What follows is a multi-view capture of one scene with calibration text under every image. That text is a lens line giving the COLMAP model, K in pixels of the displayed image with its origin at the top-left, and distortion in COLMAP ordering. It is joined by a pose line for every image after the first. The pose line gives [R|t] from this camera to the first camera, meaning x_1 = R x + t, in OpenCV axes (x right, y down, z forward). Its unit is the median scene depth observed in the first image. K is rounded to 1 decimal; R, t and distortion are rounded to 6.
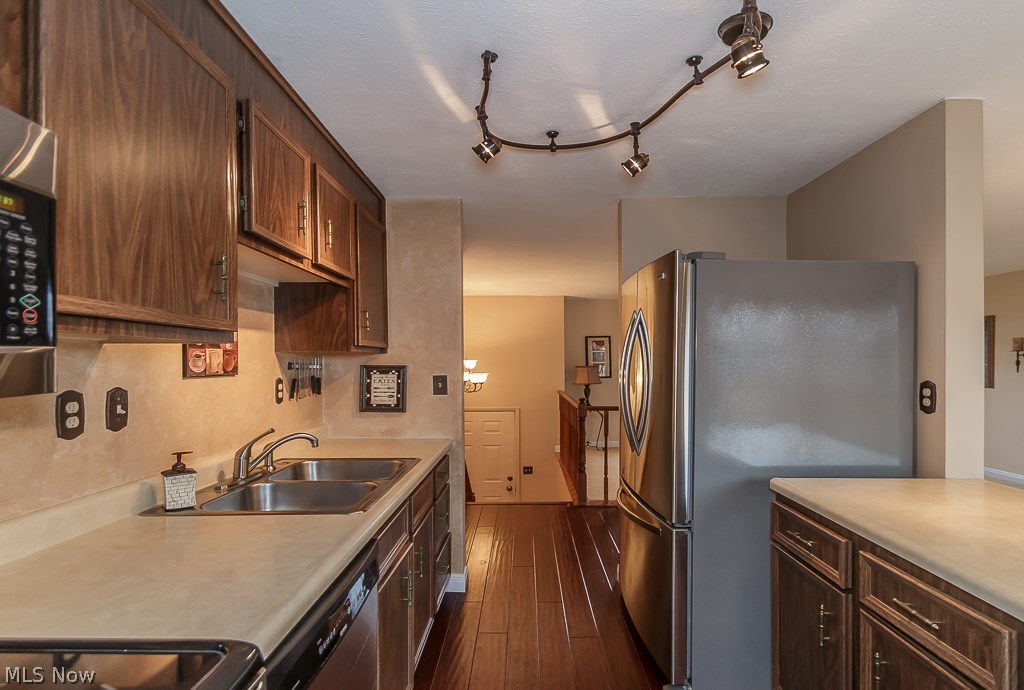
lens RADIAL K [[475.3, 0, 512.0], [0, 475.3, 345.0], [0, 0, 1]] dist [-0.000062, 0.000059]
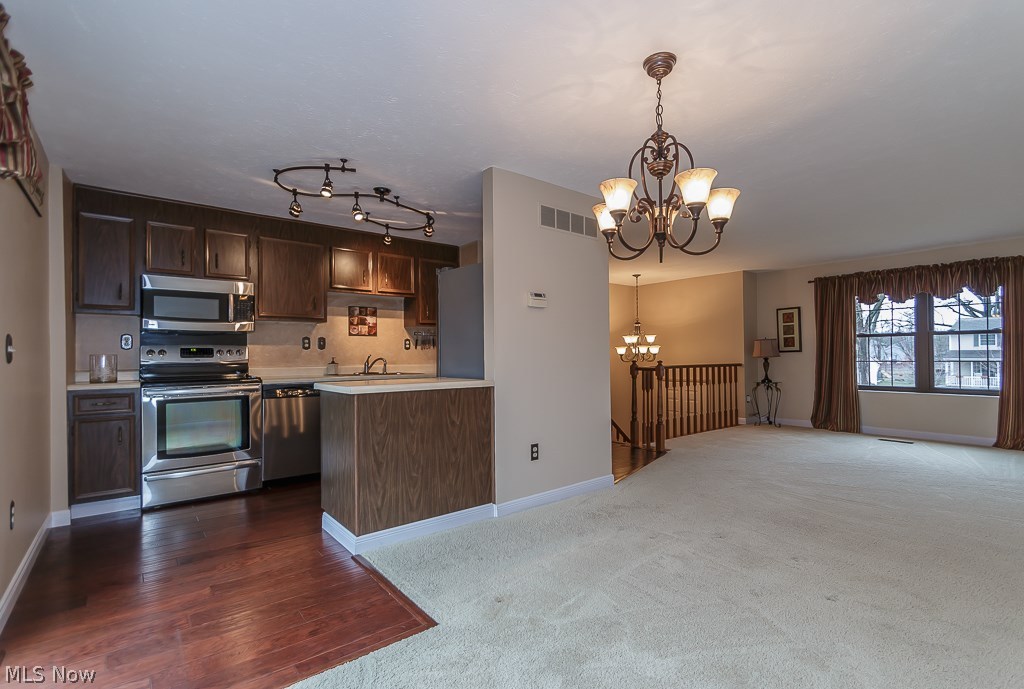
lens RADIAL K [[475.3, 0, 512.0], [0, 475.3, 344.5], [0, 0, 1]] dist [-0.000062, 0.000059]
pose [[0.643834, -0.007729, -0.765126, 1.982193], [0.026136, 0.999588, 0.011895, 0.103823], [0.764719, -0.027656, 0.643770, -0.110810]]
